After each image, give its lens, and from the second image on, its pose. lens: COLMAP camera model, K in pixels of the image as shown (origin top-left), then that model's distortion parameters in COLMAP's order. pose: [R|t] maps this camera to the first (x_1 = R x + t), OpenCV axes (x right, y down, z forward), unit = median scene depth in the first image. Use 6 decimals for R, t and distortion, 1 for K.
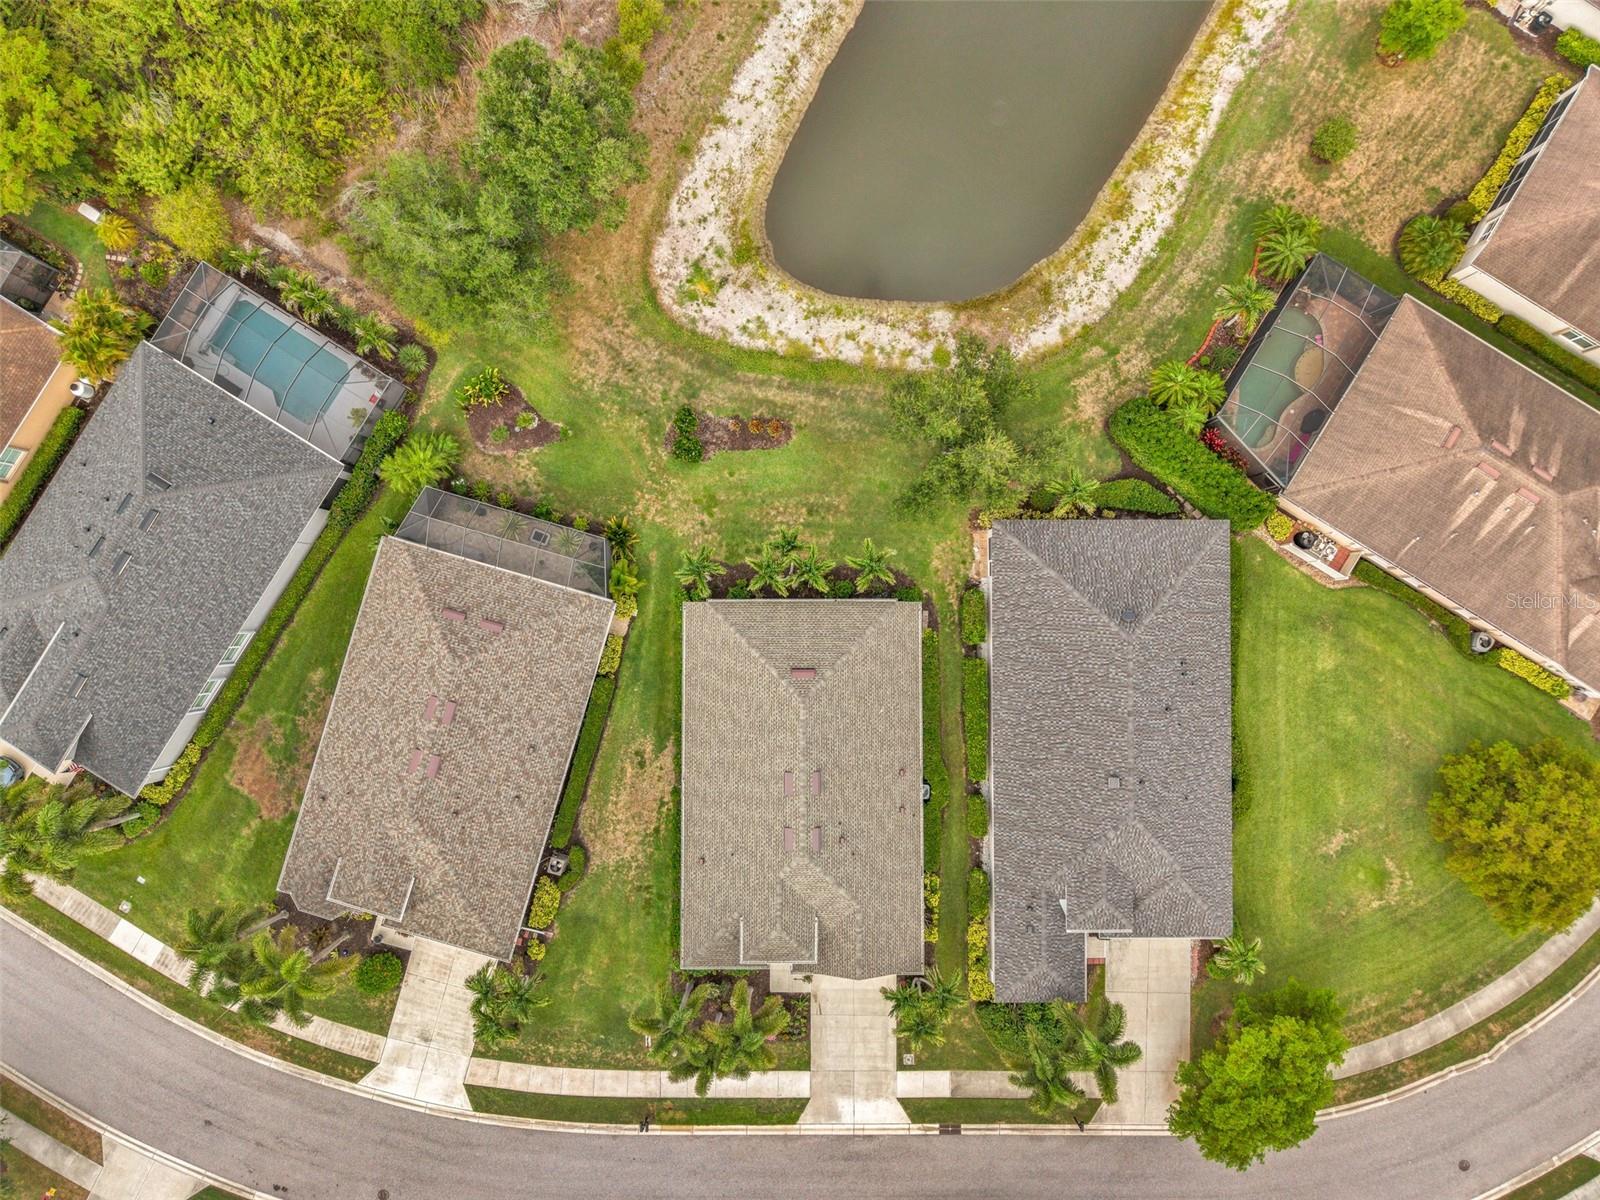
lens RADIAL K [[1086.4, 0, 800.2], [0, 1086.4, 600.4], [0, 0, 1]] dist [0.018256, -0.003052]
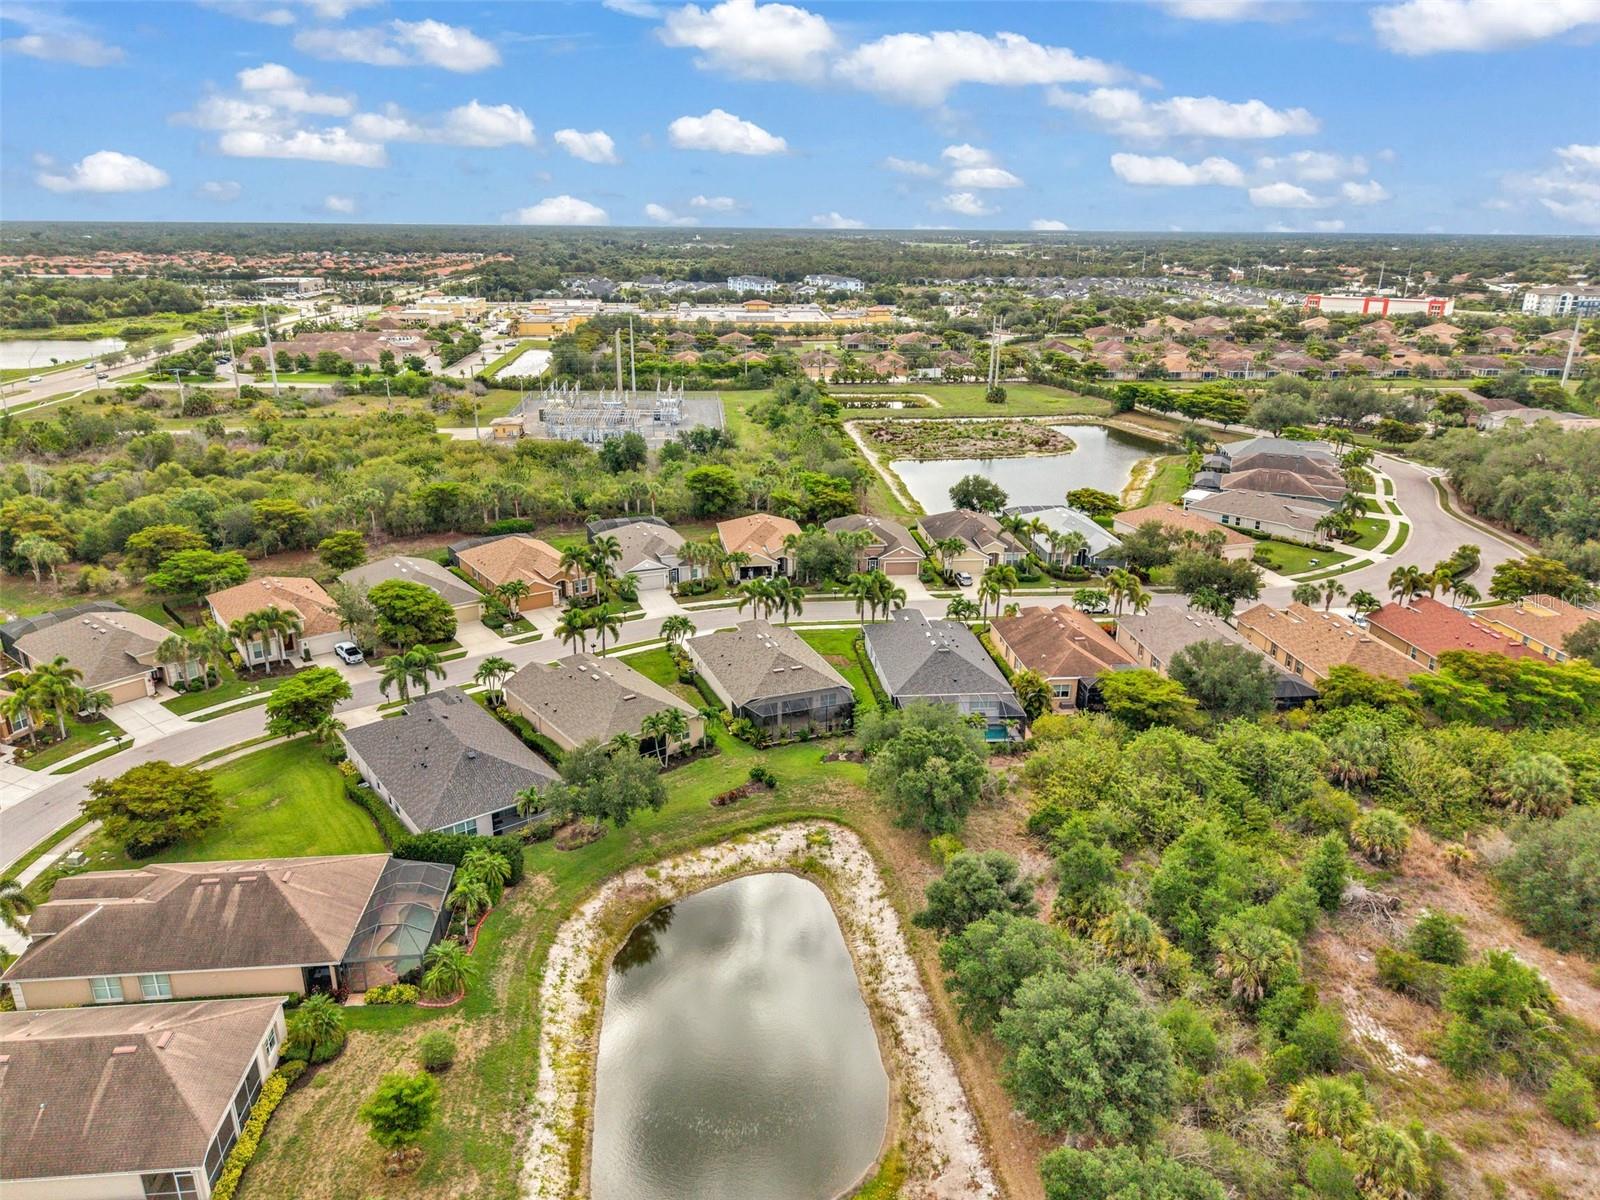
lens RADIAL K [[1086.4, 0, 800.1], [0, 1086.4, 599.0], [0, 0, 1]] dist [0.018256, -0.003052]
pose [[-0.793868, 0.181471, -0.580381, 0.725824], [-0.608034, -0.249871, 0.753564, -1.302119], [-0.008271, 0.951122, 0.308705, 0.230701]]
